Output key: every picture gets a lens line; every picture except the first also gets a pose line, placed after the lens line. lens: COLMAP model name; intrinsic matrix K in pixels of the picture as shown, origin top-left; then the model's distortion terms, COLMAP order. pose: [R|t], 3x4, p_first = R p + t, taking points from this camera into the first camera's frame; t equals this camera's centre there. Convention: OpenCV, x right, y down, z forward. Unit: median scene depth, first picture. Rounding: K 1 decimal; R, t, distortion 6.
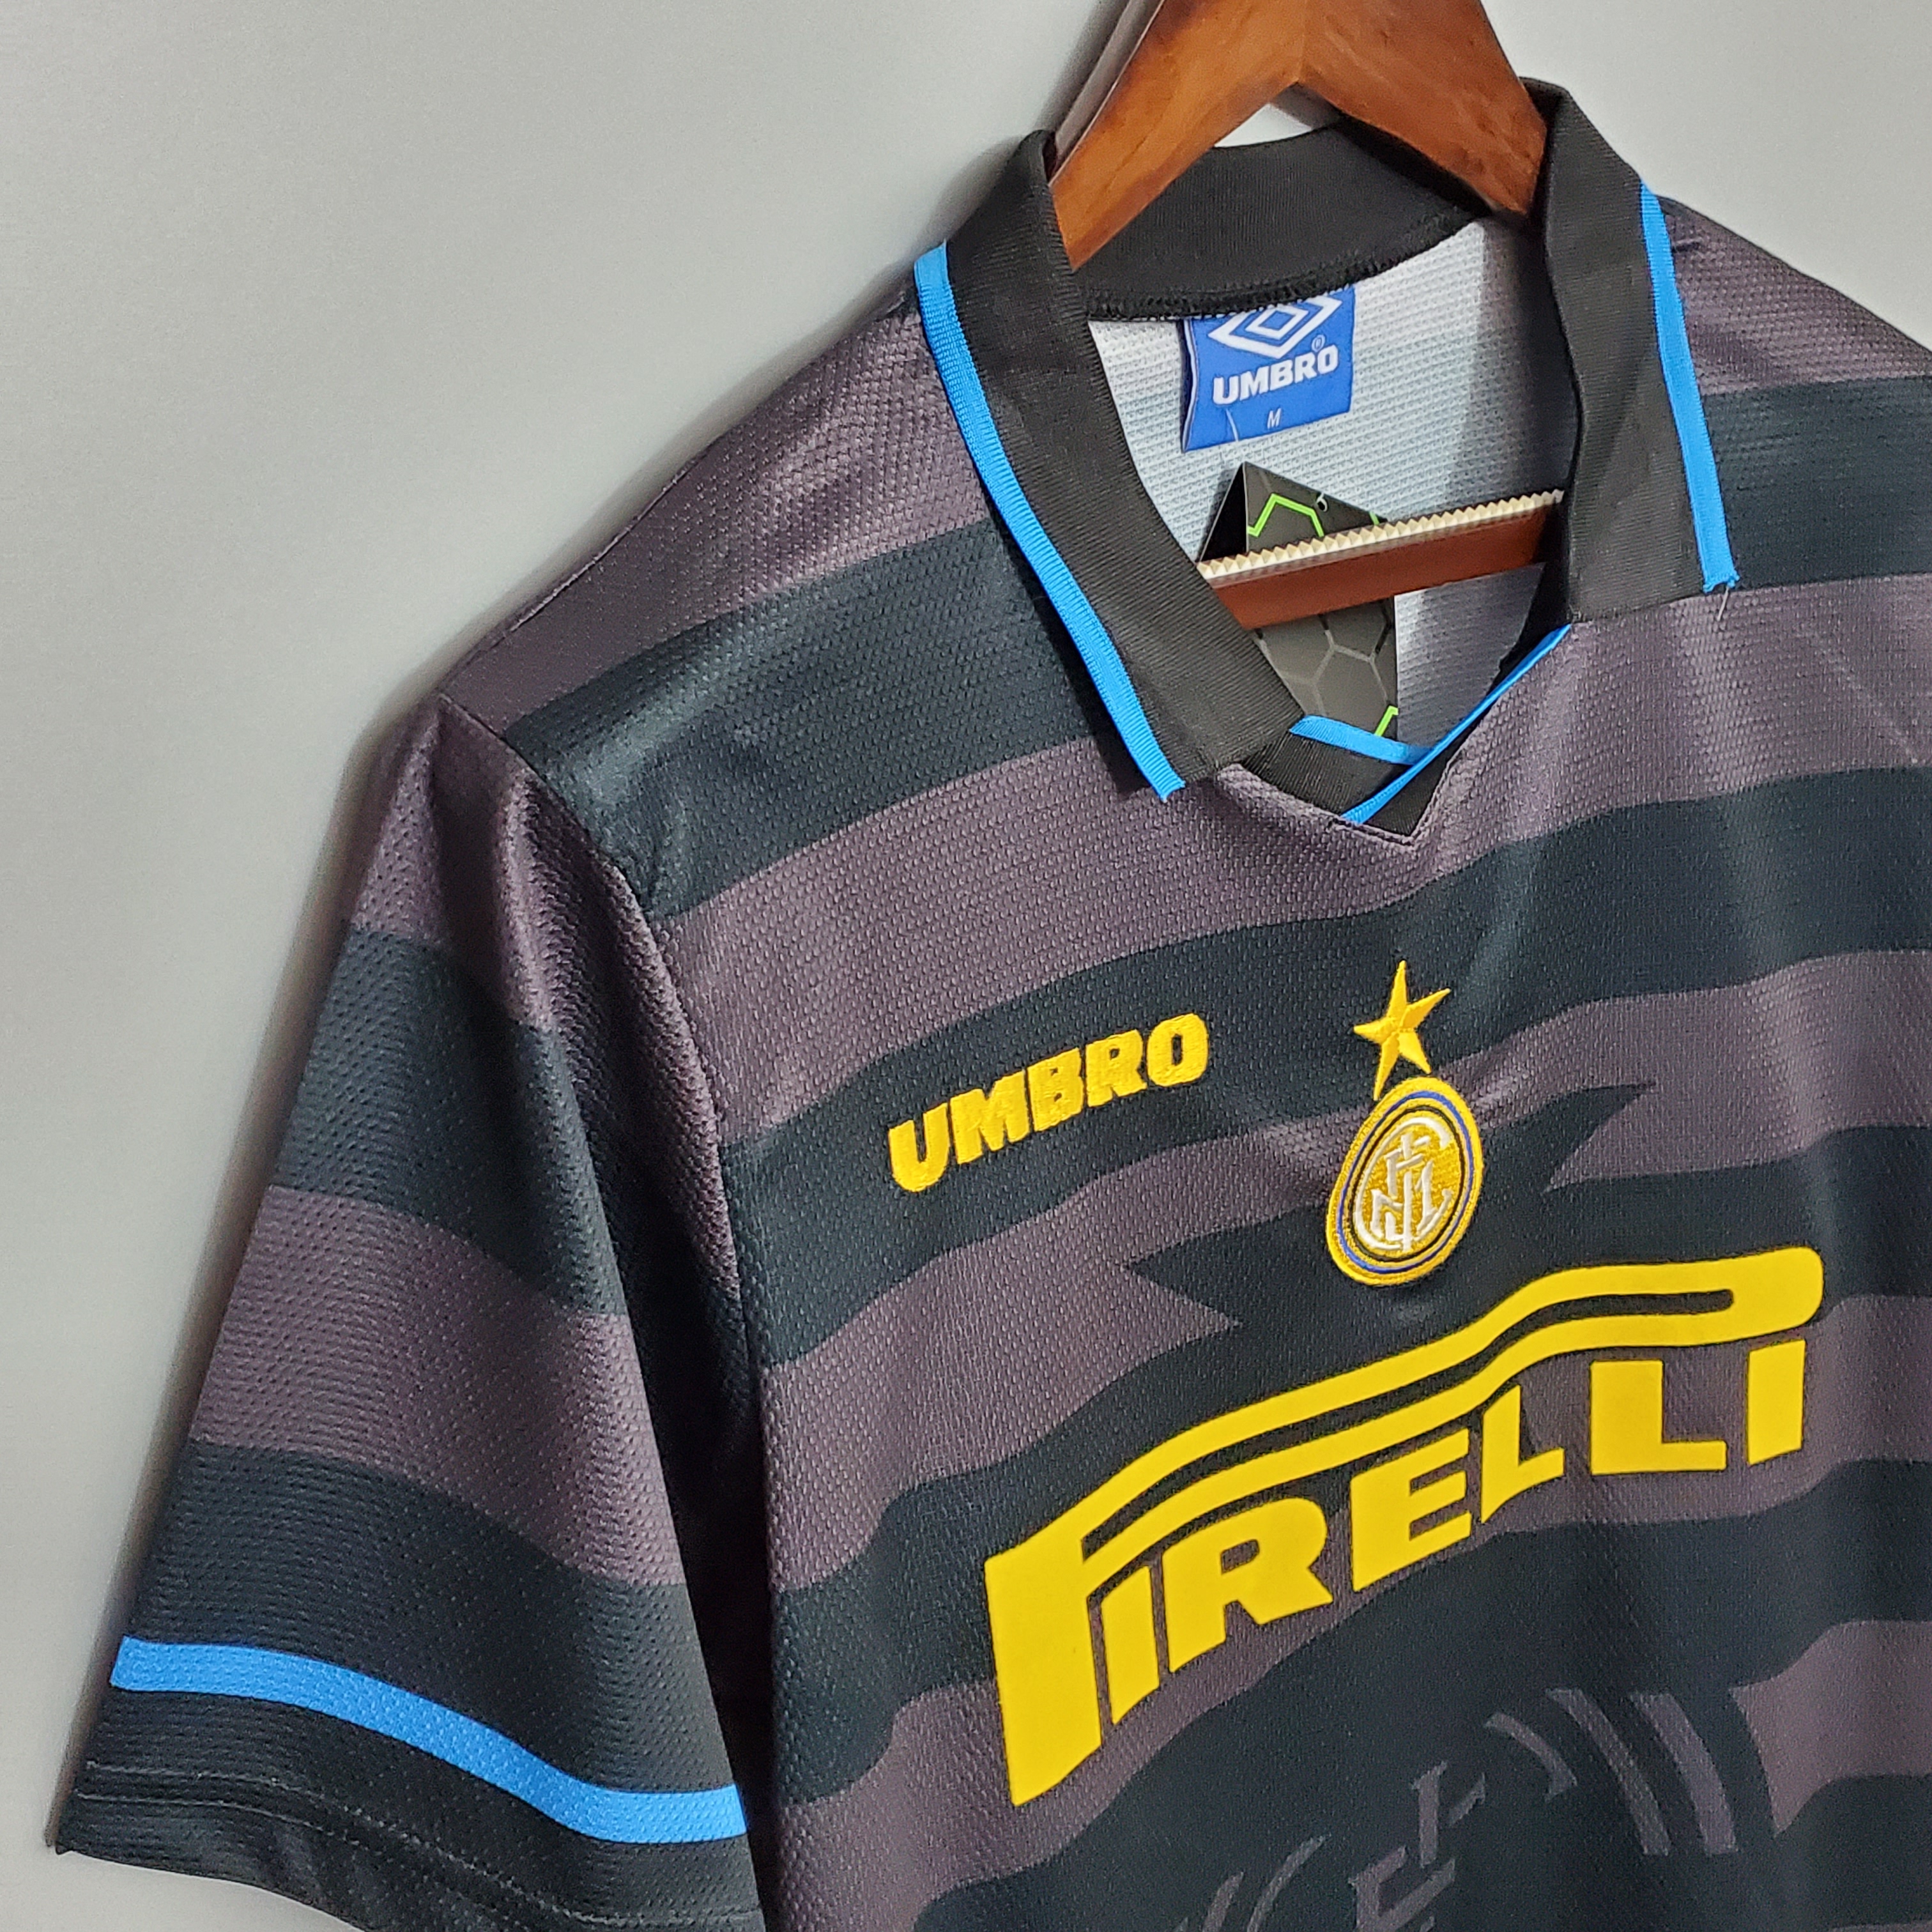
lens RADIAL K [[2754.4, 0, 949.7], [0, 2754.4, 921.9], [0, 0, 1]] dist [0.244791, -0.965317]
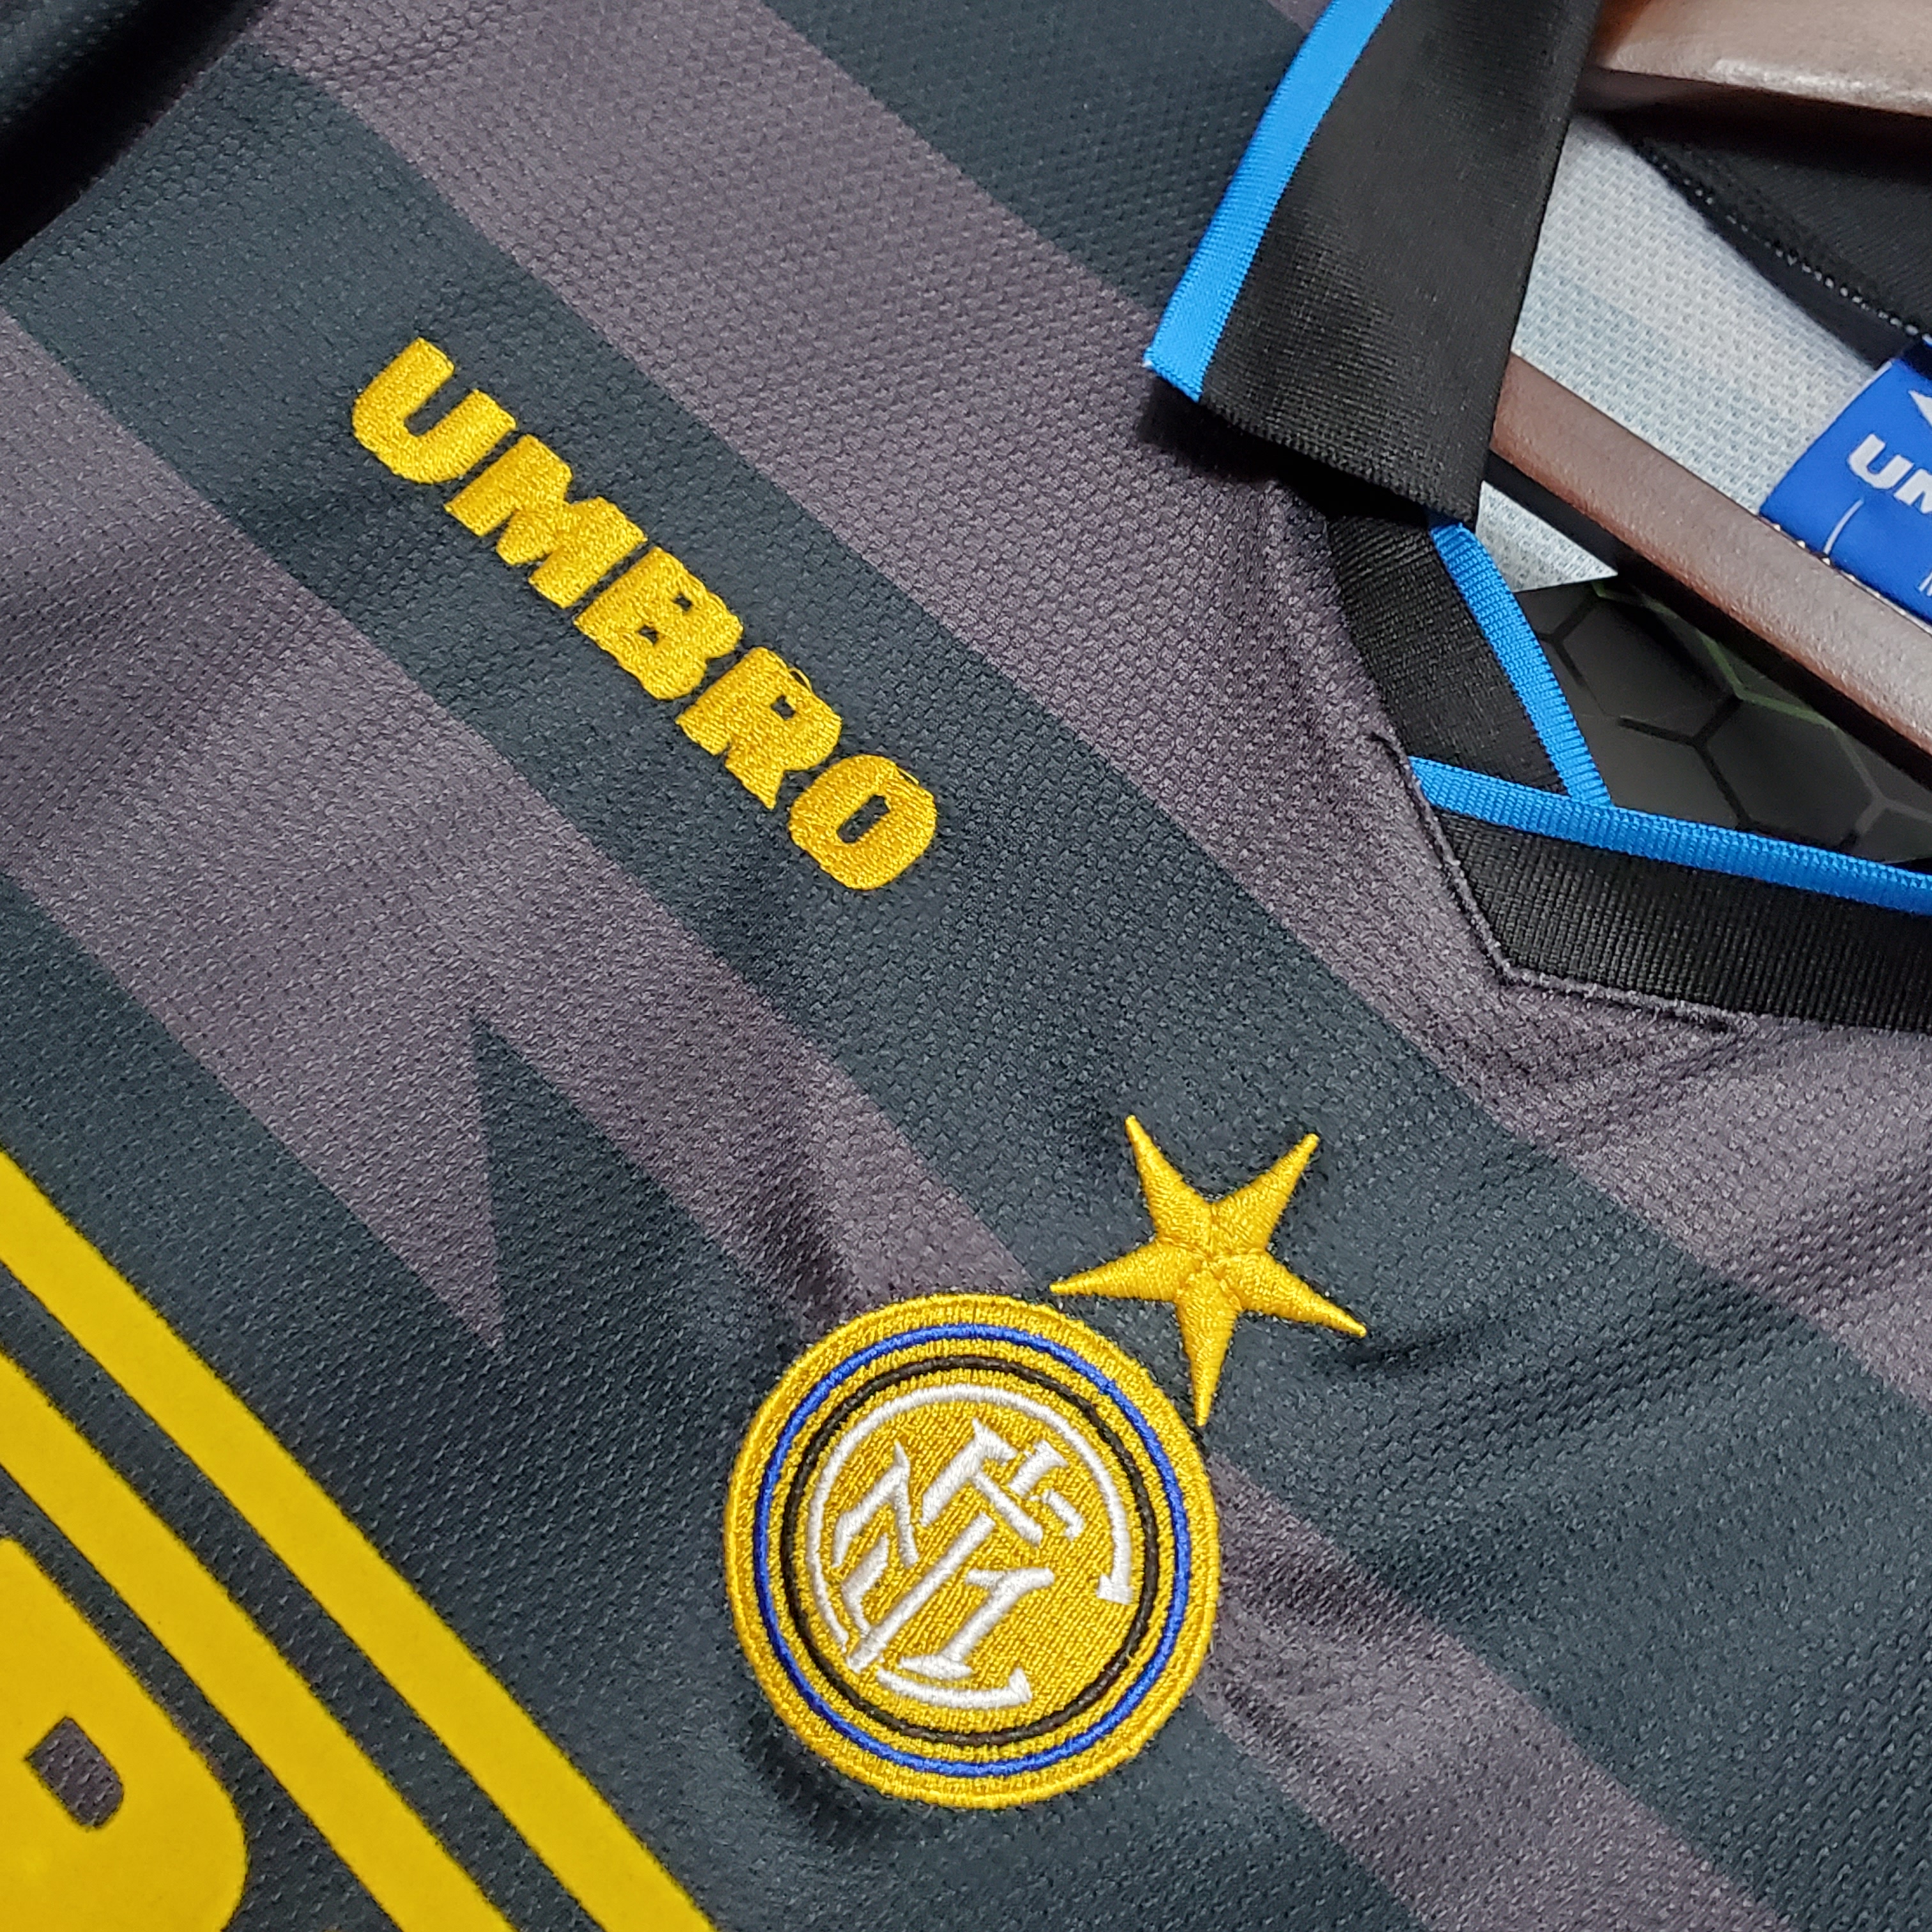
lens RADIAL K [[2754.4, 0, 949.7], [0, 2754.4, 921.9], [0, 0, 1]] dist [0.244791, -0.965317]
pose [[0.475372, 0.299327, -0.827300, 0.503631], [-0.843993, 0.420642, -0.332771, 0.204517], [0.248390, 0.856425, 0.452591, 0.733076]]
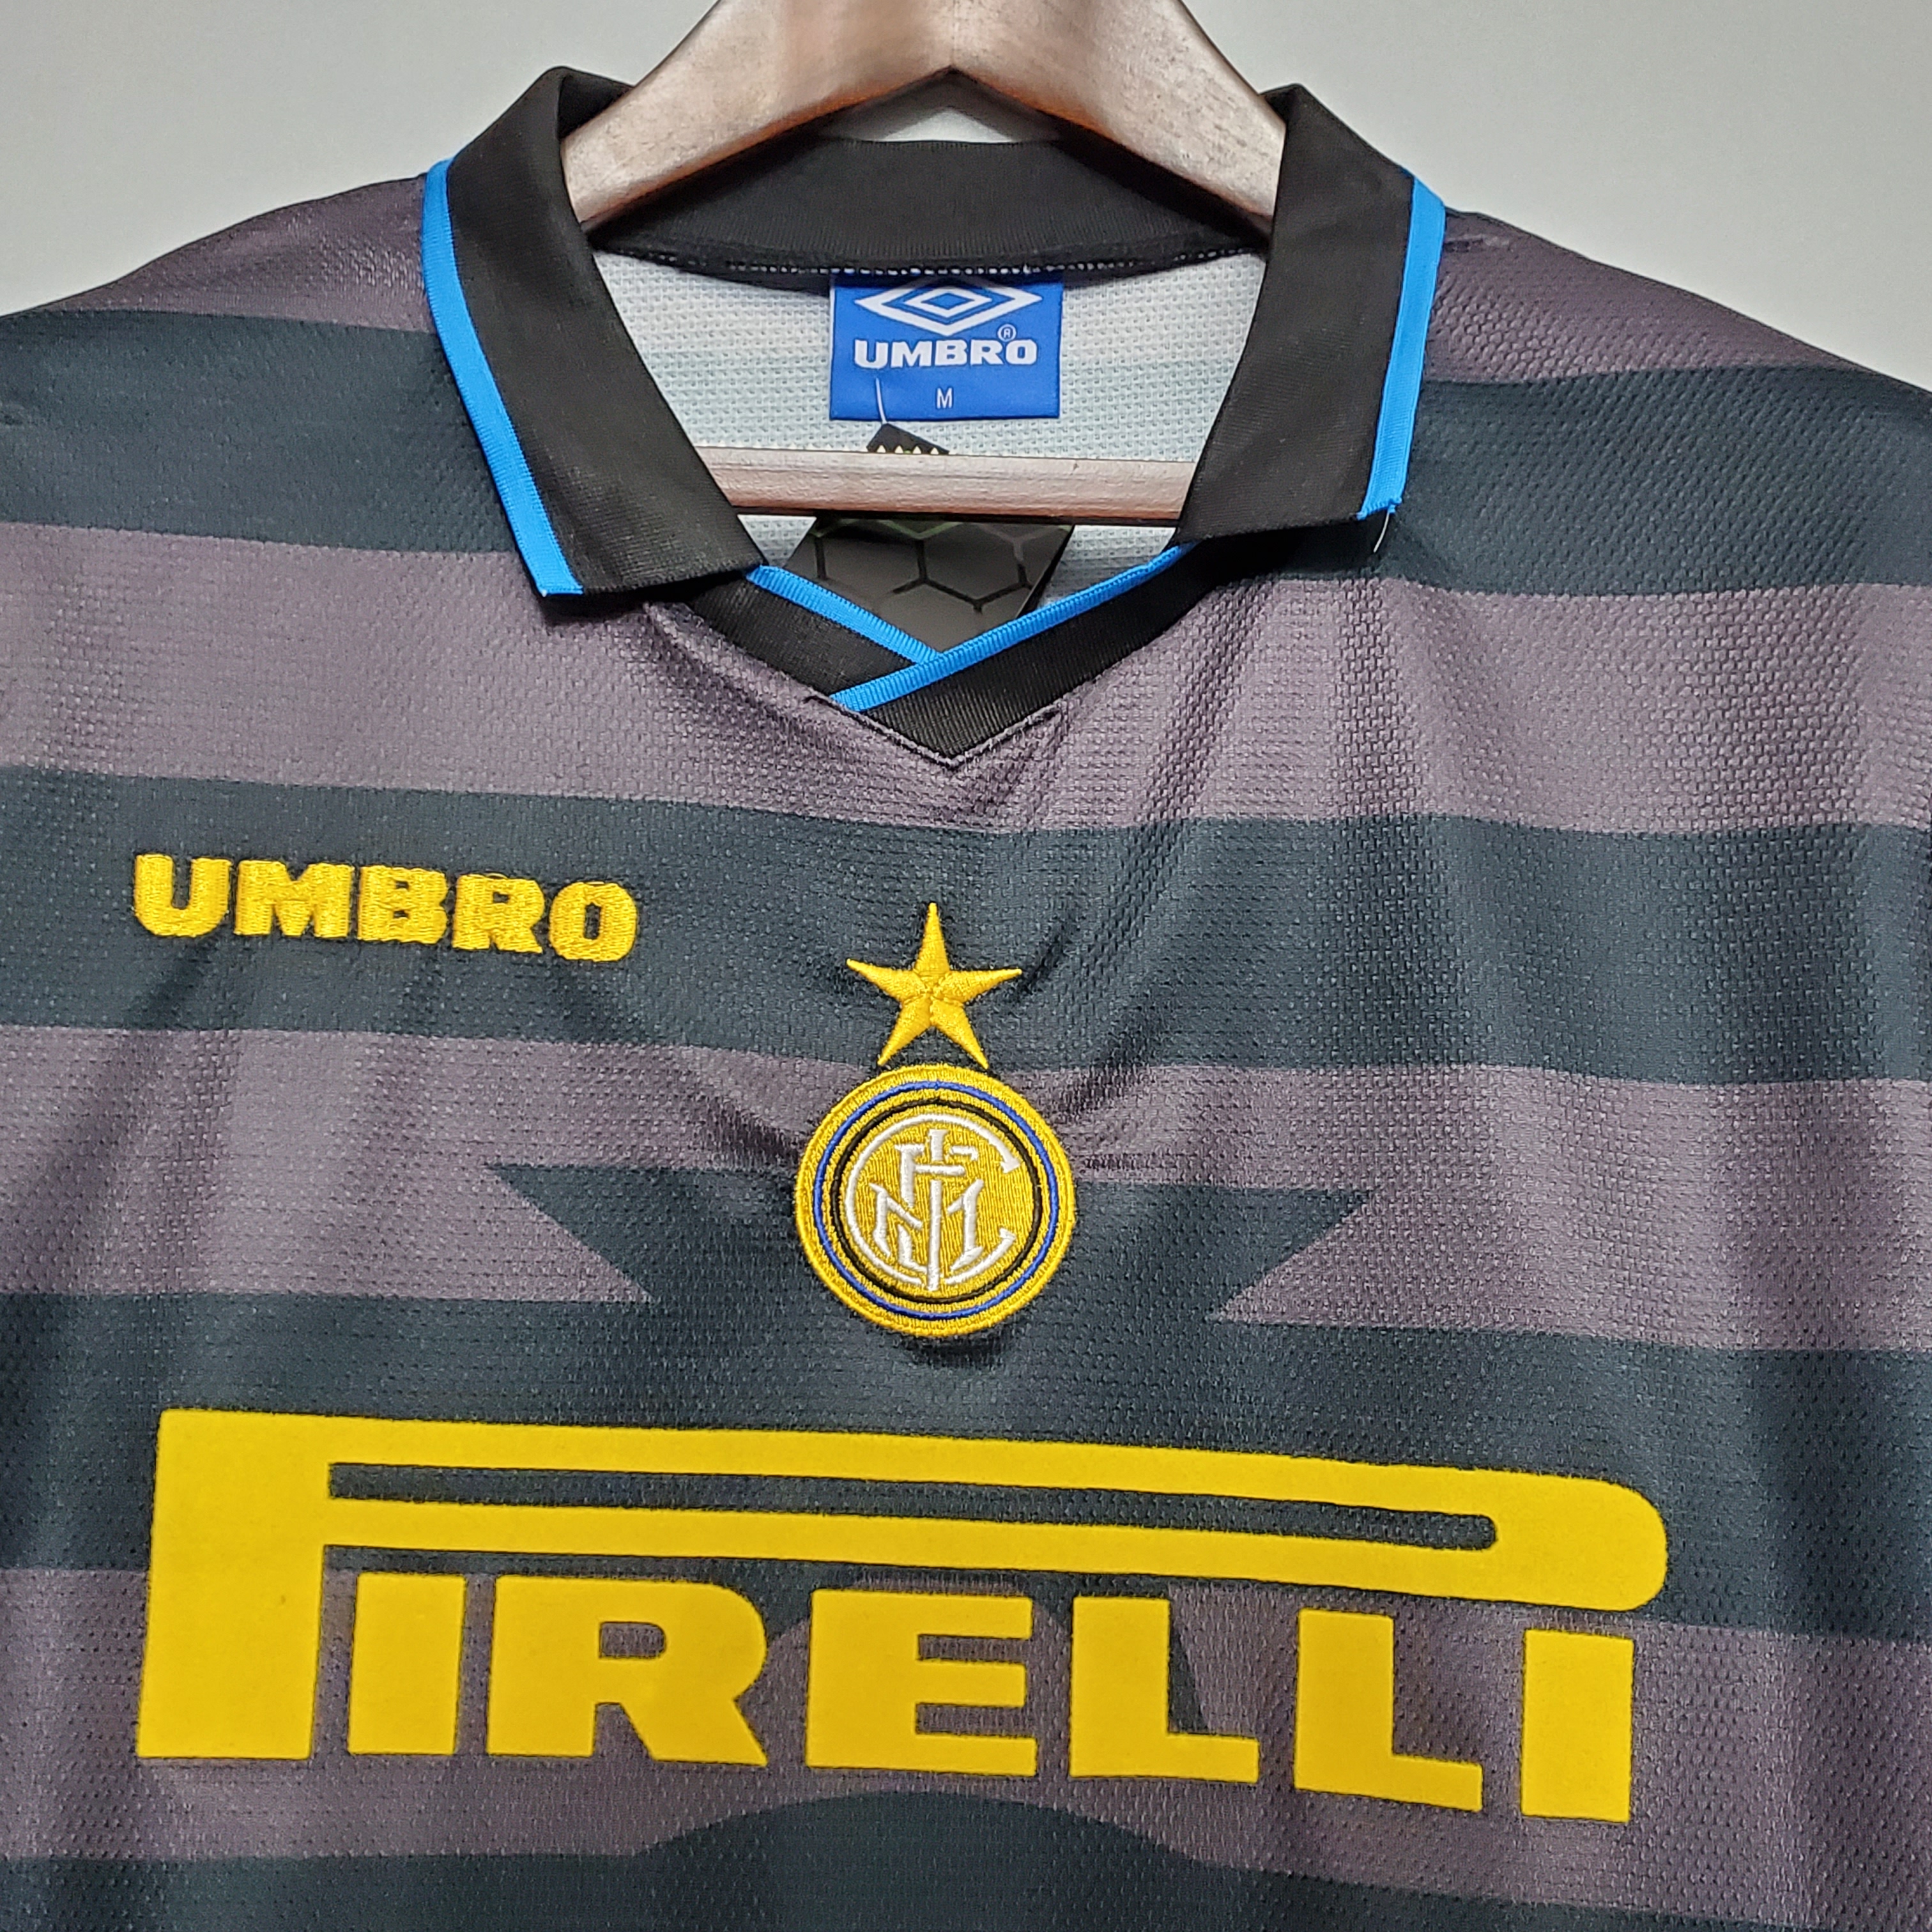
lens RADIAL K [[2754.4, 0, 949.7], [0, 2754.4, 921.9], [0, 0, 1]] dist [0.244791, -0.965317]
pose [[0.820287, -0.049032, -0.569847, 0.633337], [-0.249113, 0.866224, -0.433127, 0.373519], [0.514852, 0.497245, 0.698337, 0.419929]]
